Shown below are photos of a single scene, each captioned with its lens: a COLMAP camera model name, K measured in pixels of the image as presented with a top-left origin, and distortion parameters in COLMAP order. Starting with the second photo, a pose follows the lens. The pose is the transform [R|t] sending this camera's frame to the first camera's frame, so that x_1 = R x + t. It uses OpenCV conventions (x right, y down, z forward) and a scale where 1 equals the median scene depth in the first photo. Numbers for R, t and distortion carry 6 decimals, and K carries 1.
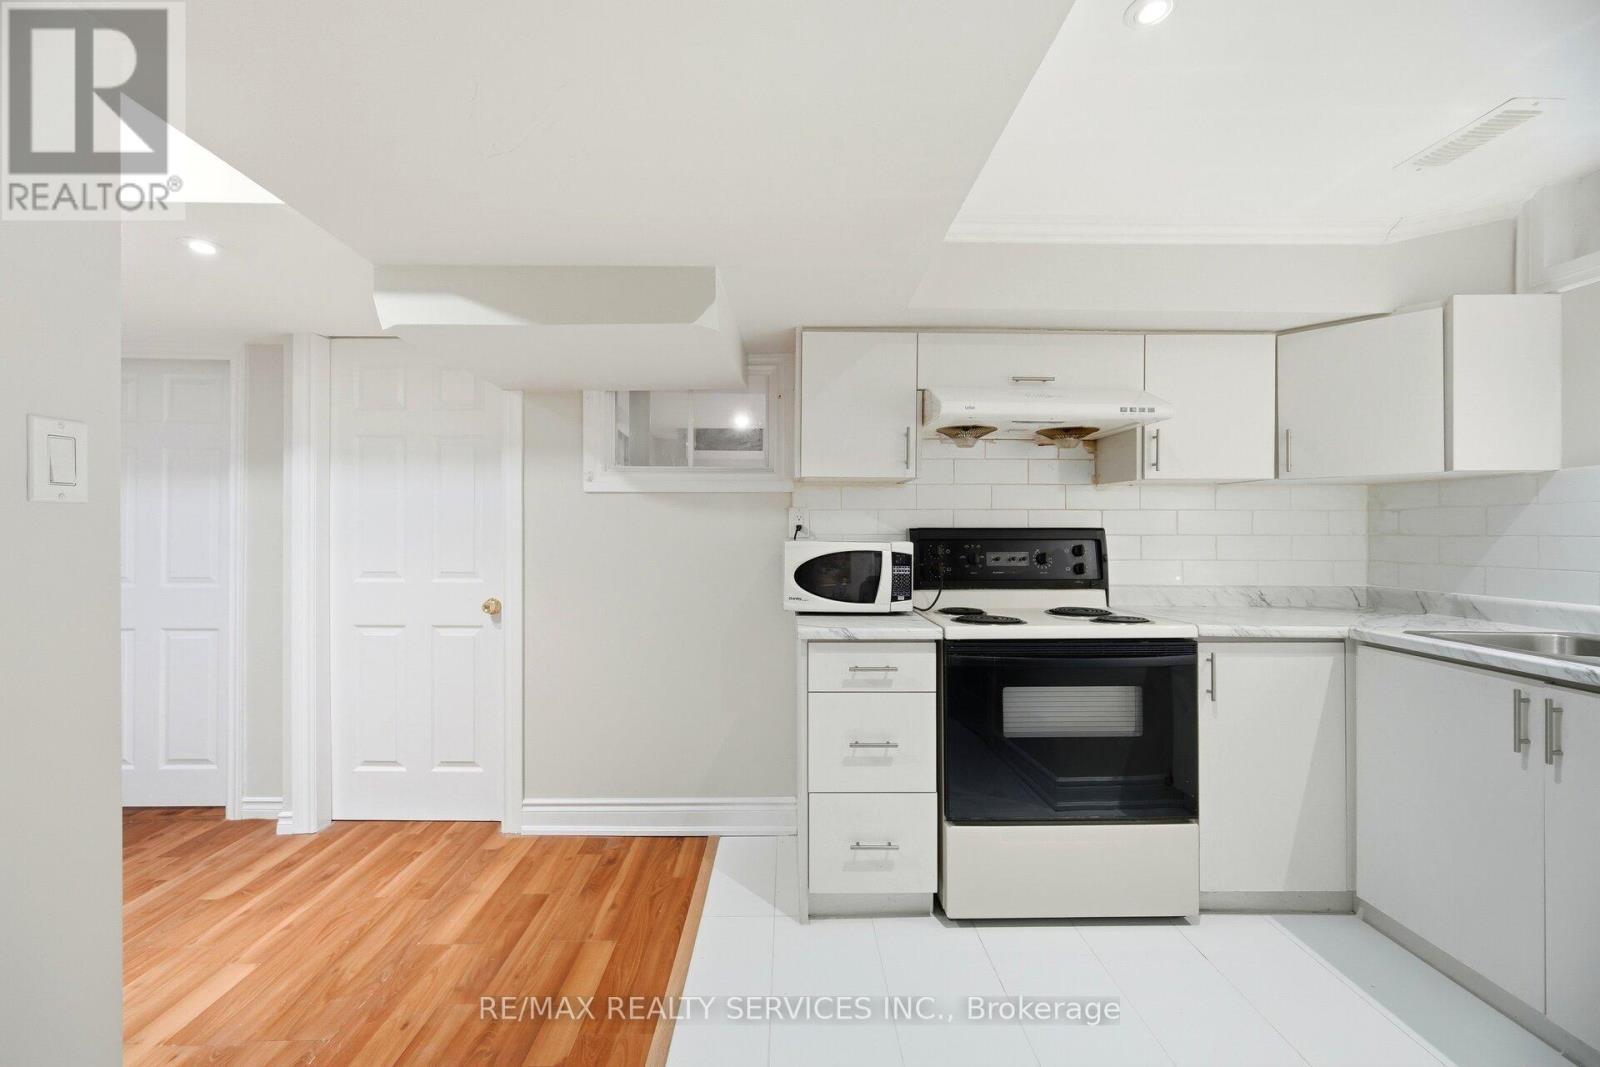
lens RADIAL K [[639.3, 0, 785.4], [0, 639.3, 527.5], [0, 0, 1]] dist [-0.000332, -0.000193]
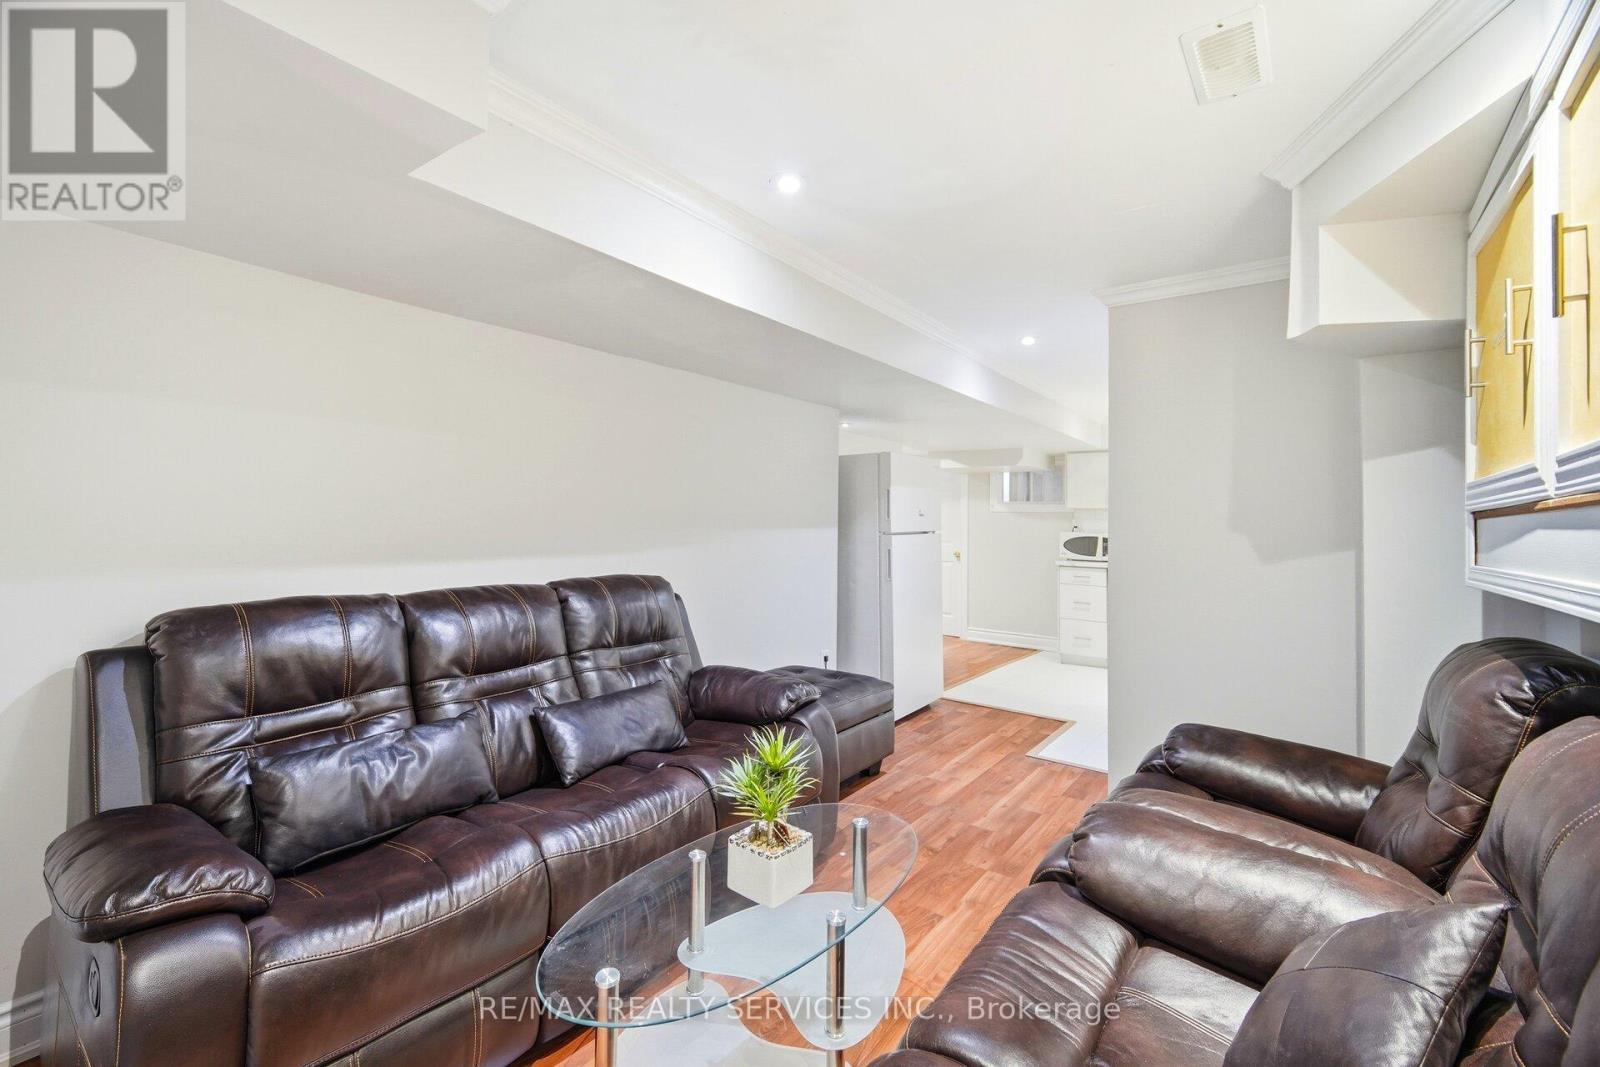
lens RADIAL K [[648.5, 0, 787.4], [0, 648.5, 520.9], [0, 0, 1]] dist [-0.000320, -0.000074]
pose [[0.783743, -0.001157, -0.621084, 0.802166], [0.002227, 0.999997, 0.000947, -0.030794], [0.621081, -0.002125, 0.783744, -1.874310]]
